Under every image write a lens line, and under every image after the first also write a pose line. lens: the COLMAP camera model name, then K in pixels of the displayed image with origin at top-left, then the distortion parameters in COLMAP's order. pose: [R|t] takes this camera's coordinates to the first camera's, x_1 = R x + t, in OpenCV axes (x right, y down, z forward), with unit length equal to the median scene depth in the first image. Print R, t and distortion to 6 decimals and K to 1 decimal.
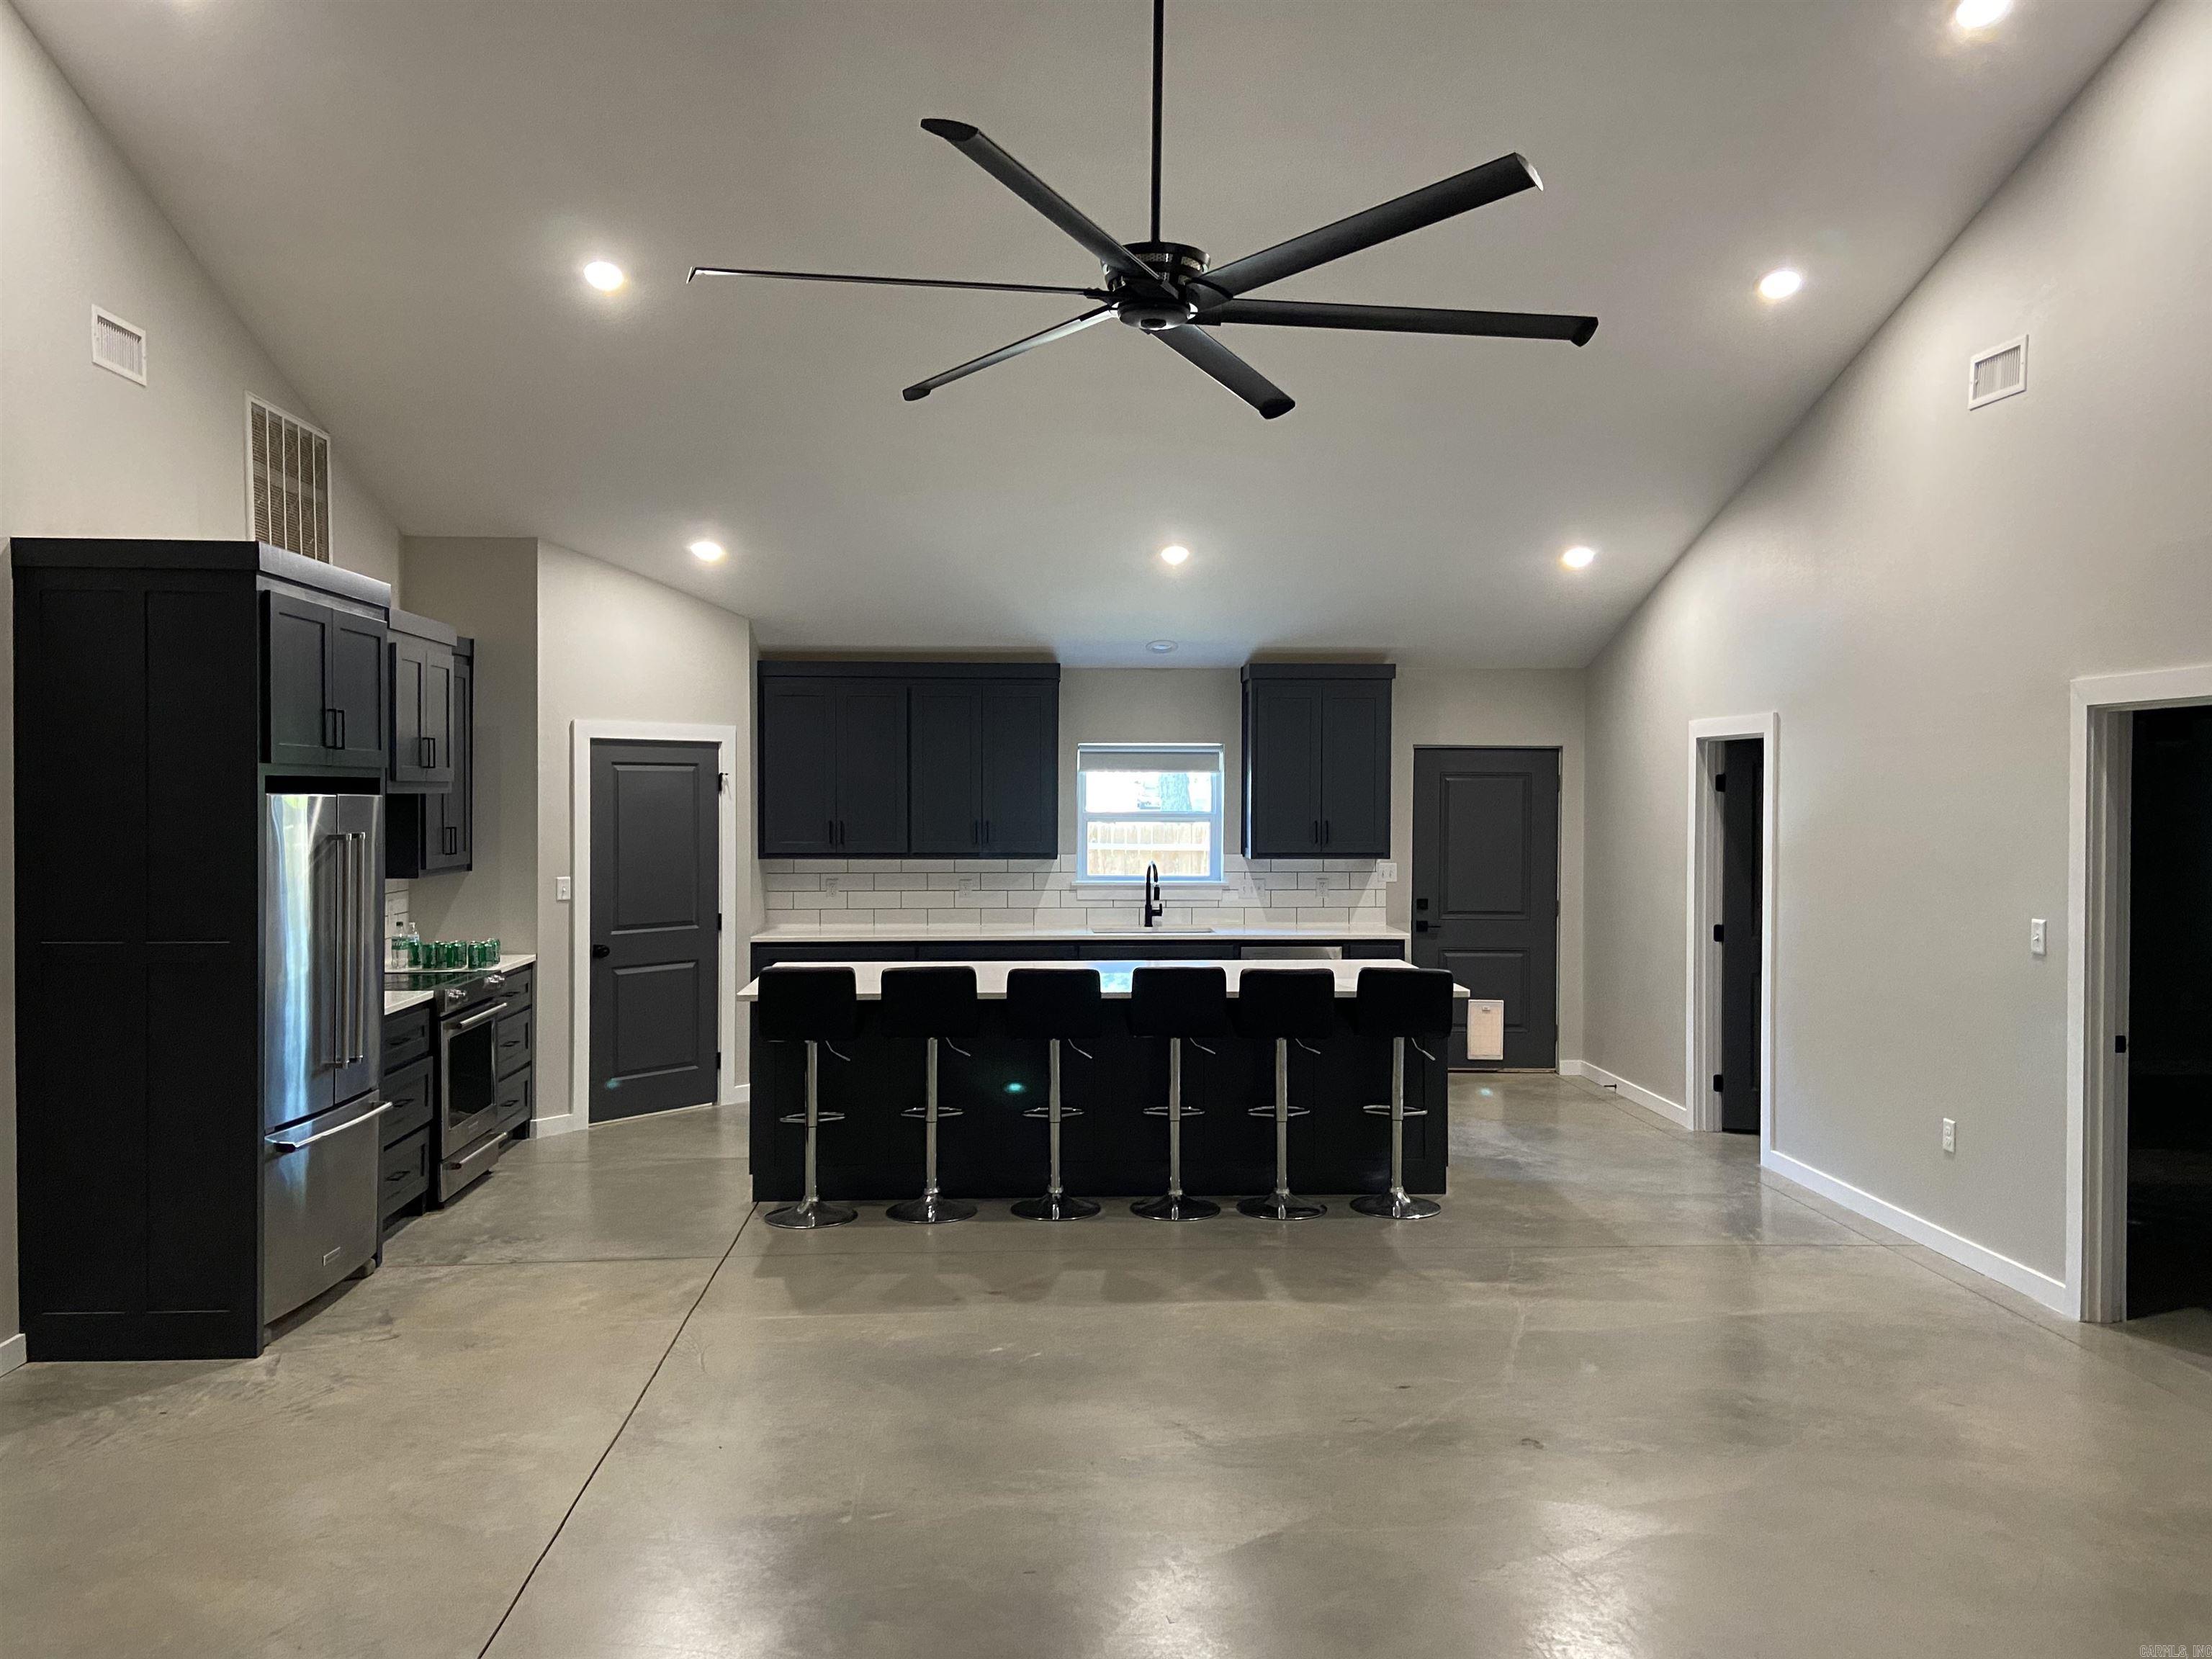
lens RADIAL K [[1713.1, 0, 1096.9], [0, 1713.1, 828.7], [0, 0, 1]] dist [0.092724, -0.025799]
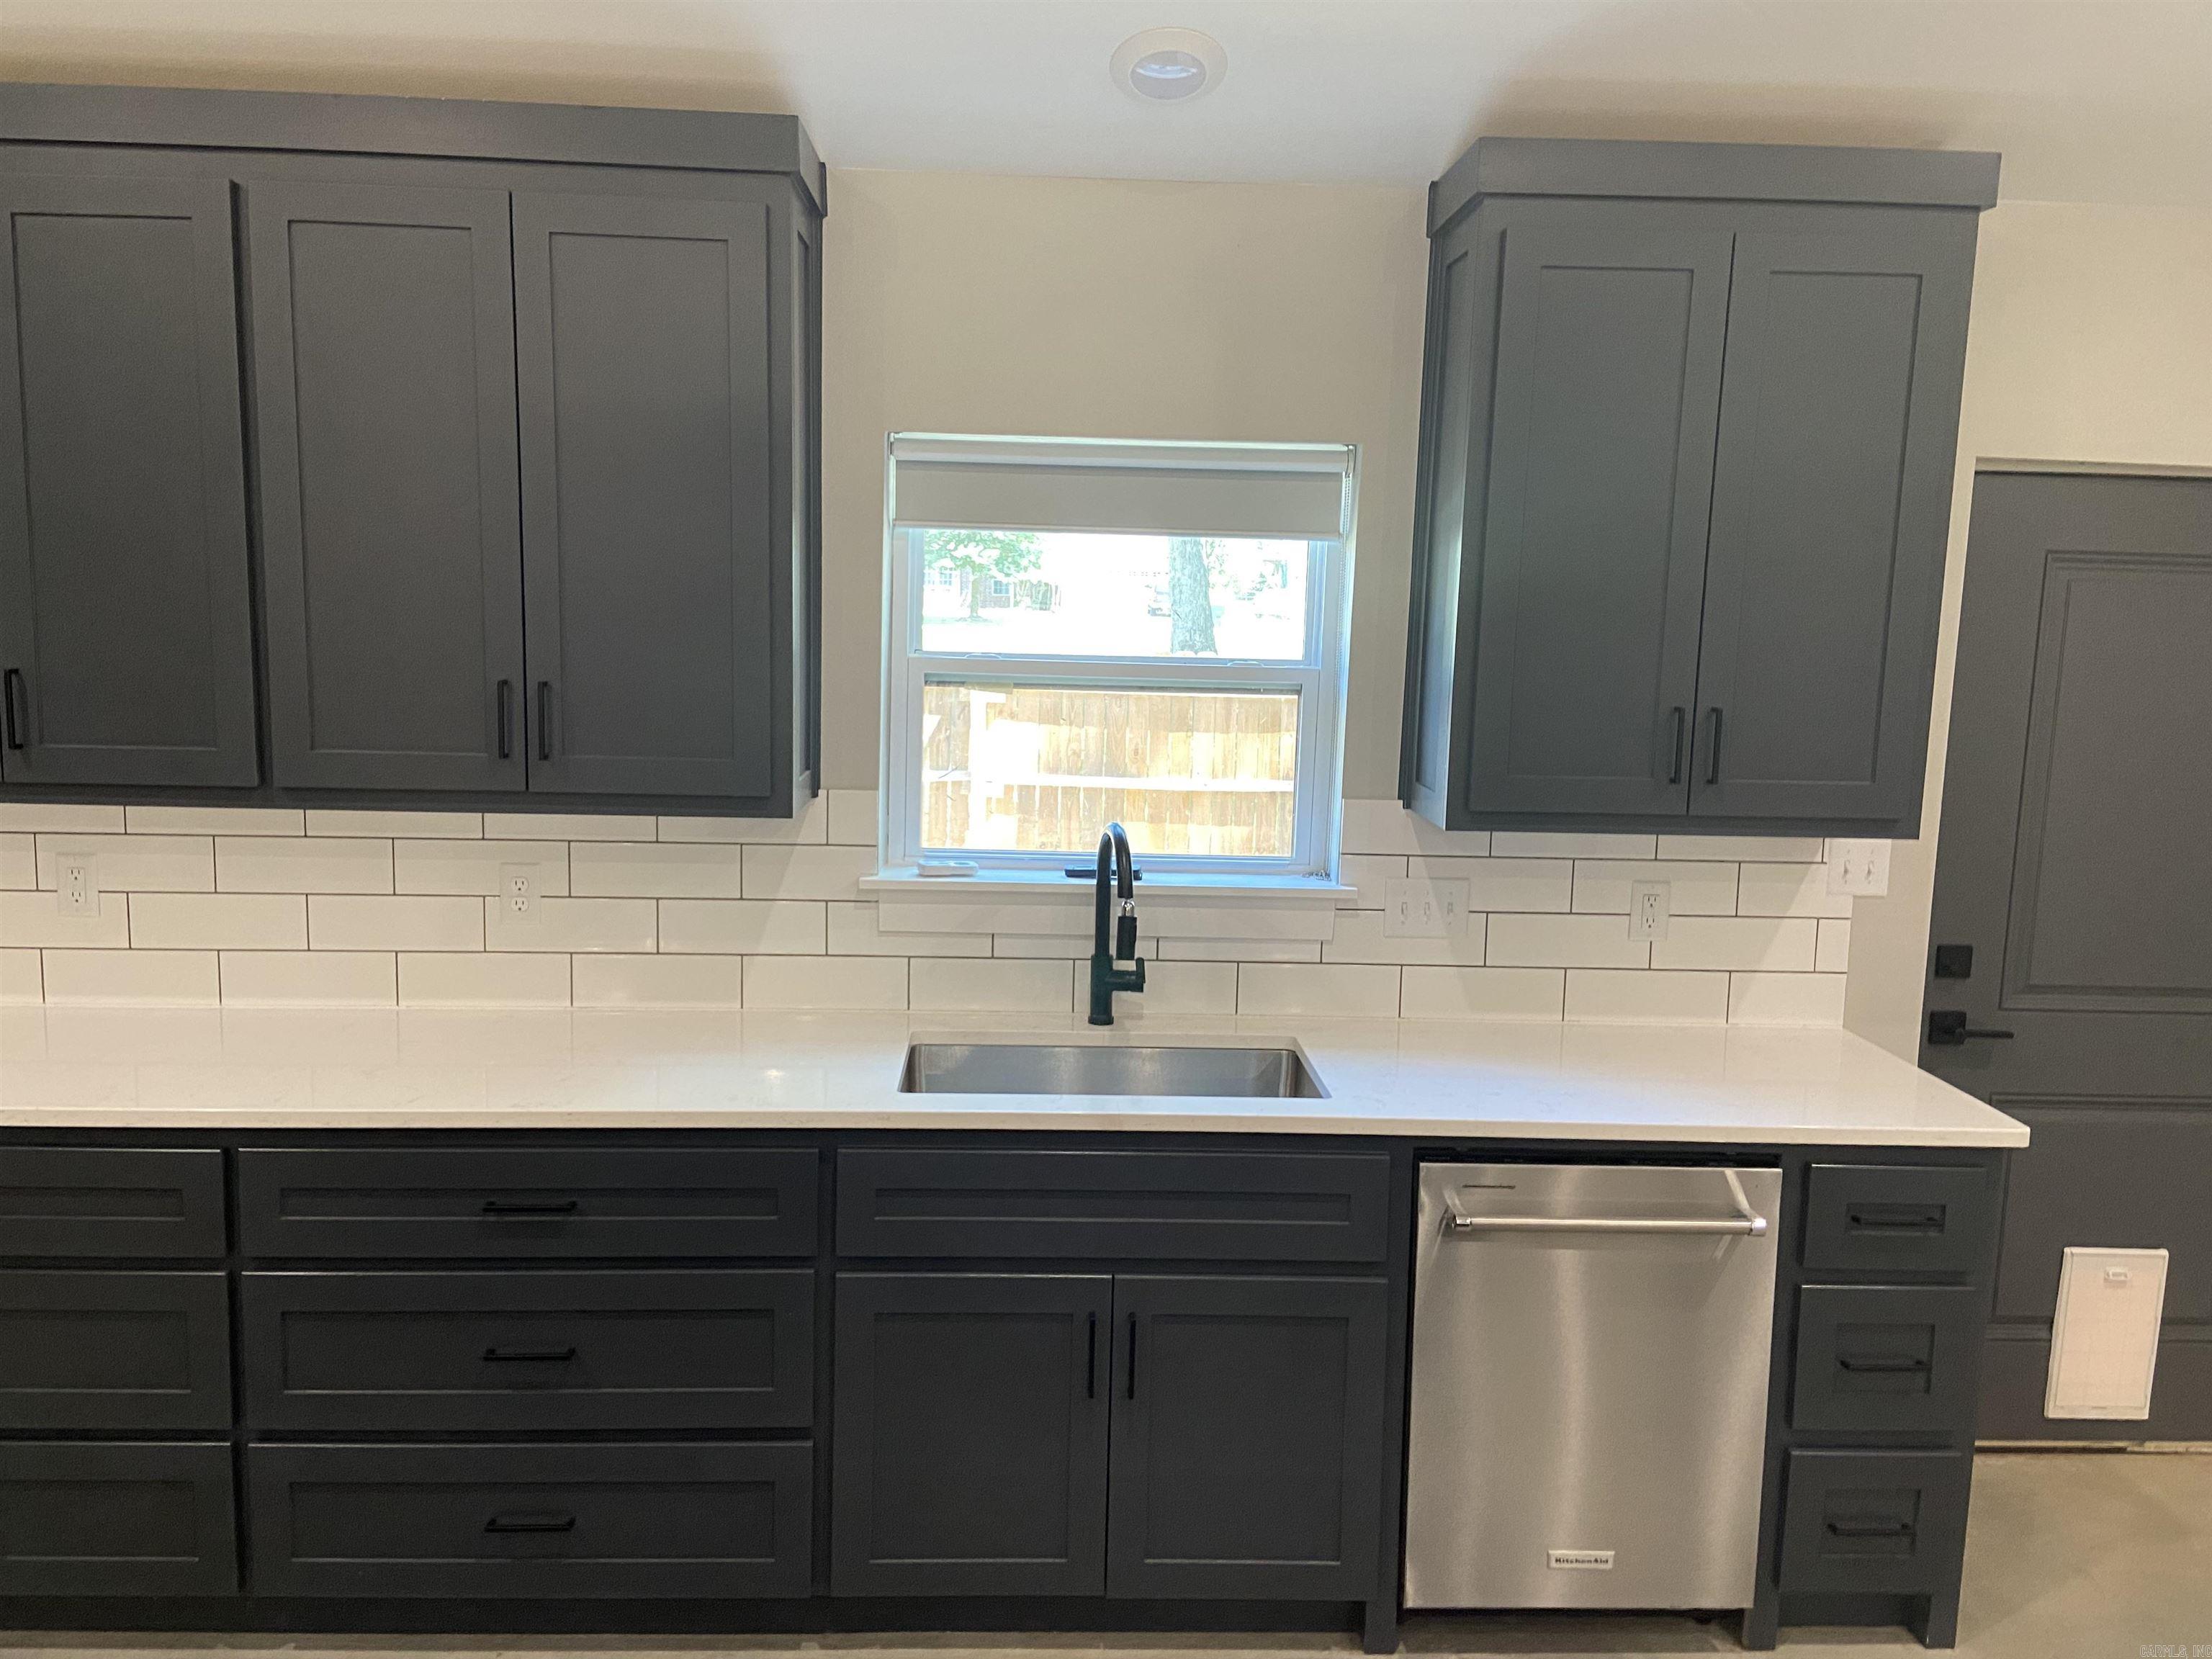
lens RADIAL K [[1713.1, 0, 1037.2], [0, 1713.1, 839.9], [0, 0, 1]] dist [0.092724, -0.025799]
pose [[0.999430, 0.026478, -0.020923, 0.024008], [-0.023845, 0.992798, 0.117402, -0.013748], [0.023880, -0.116836, 0.992864, 0.682483]]
